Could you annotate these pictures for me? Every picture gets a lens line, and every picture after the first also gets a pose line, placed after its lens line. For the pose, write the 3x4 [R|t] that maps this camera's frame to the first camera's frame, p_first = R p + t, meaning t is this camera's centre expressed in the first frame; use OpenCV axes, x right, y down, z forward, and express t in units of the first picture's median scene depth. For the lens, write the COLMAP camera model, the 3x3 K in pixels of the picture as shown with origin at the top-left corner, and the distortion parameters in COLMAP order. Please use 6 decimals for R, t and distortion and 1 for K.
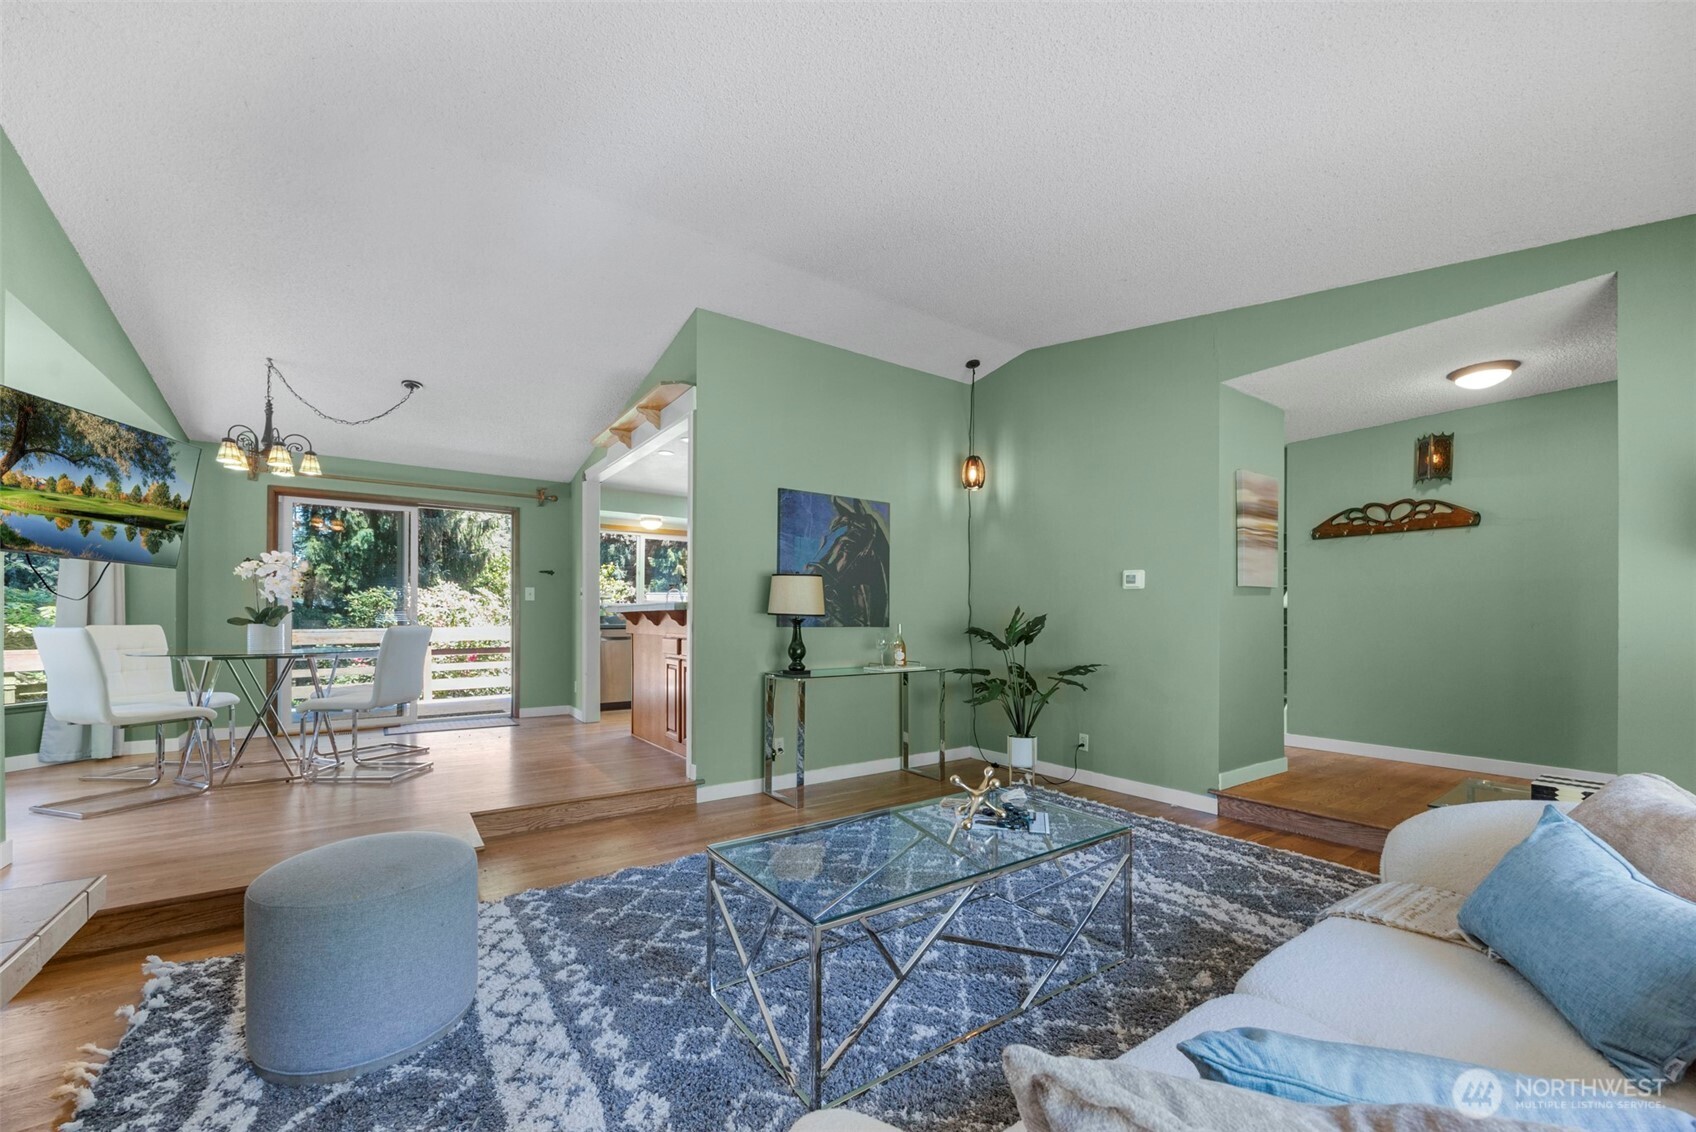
lens RADIAL K [[664.2, 0, 826.2], [0, 664.2, 613.3], [0, 0, 1]] dist [0.001399, -0.000853]
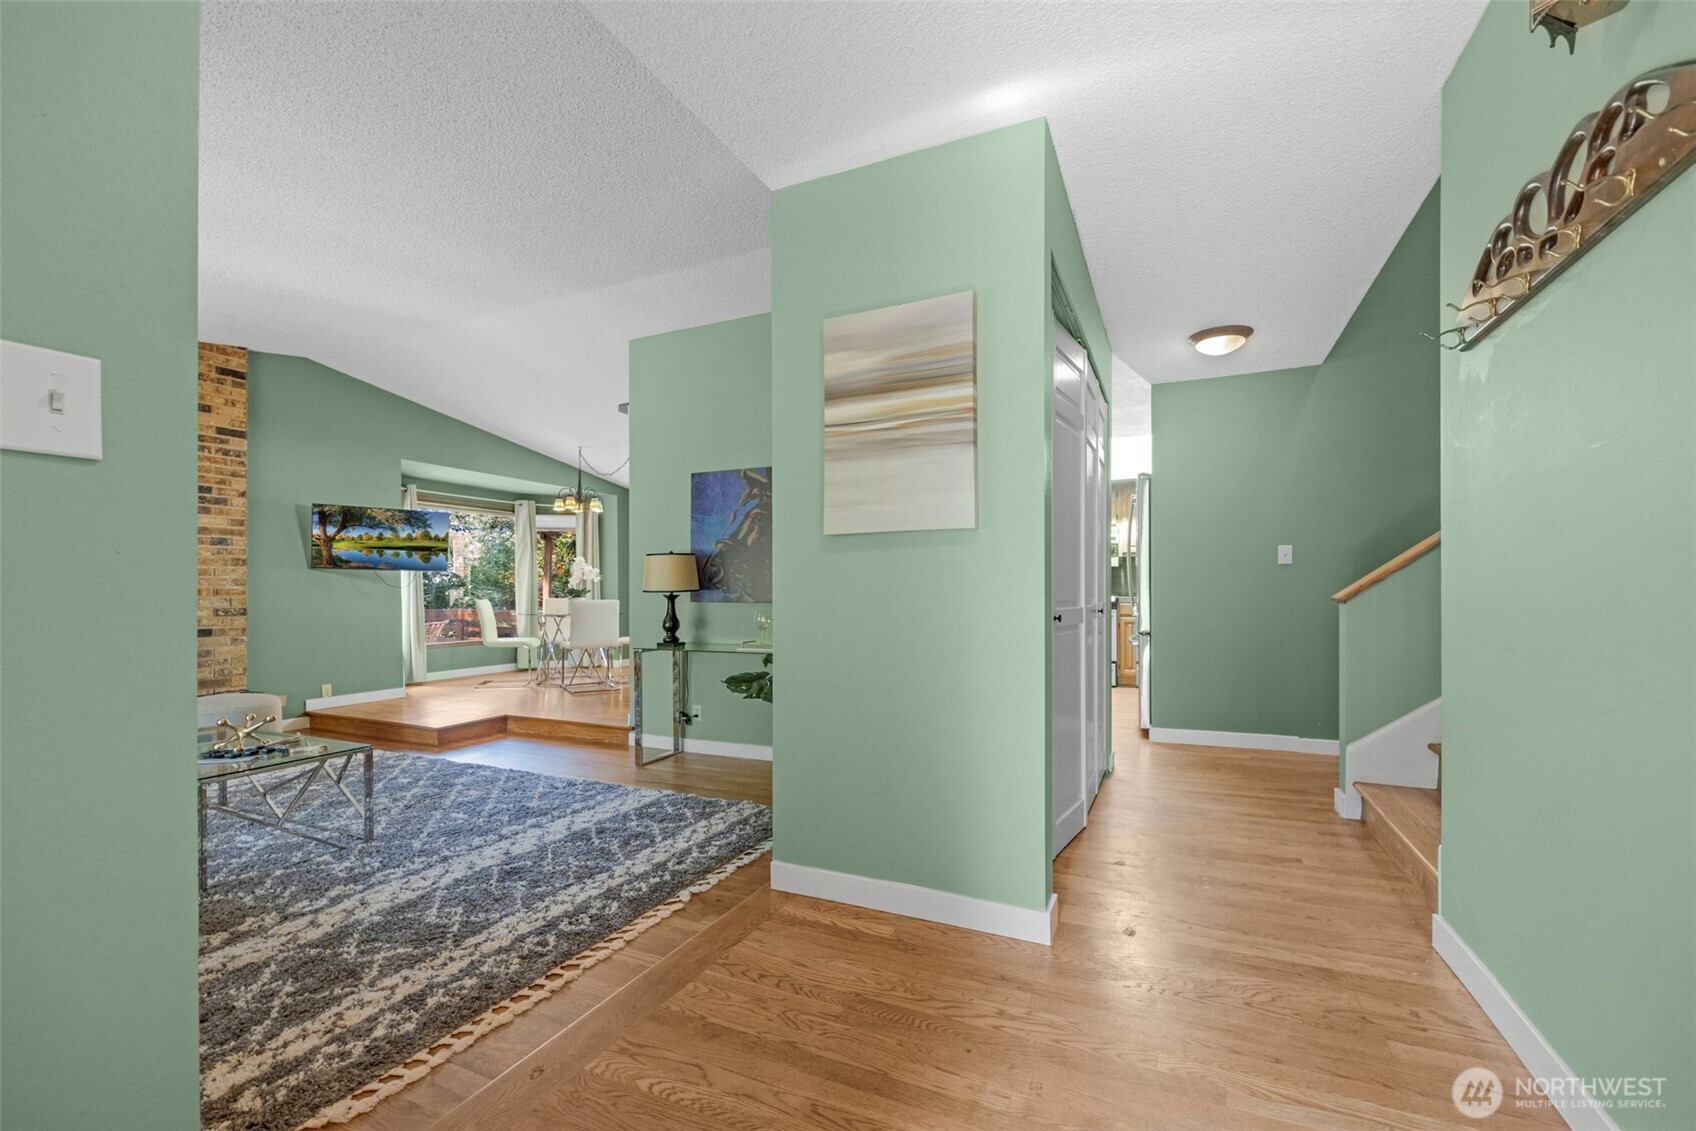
lens RADIAL K [[664.2, 0, 893.0], [0, 664.2, 589.2], [0, 0, 1]] dist [0.001399, -0.000853]
pose [[0.541461, -0.006678, -0.840699, 1.582425], [0.002372, 0.999977, -0.006416, 0.012524], [0.840722, 0.001480, 0.541464, 1.074466]]
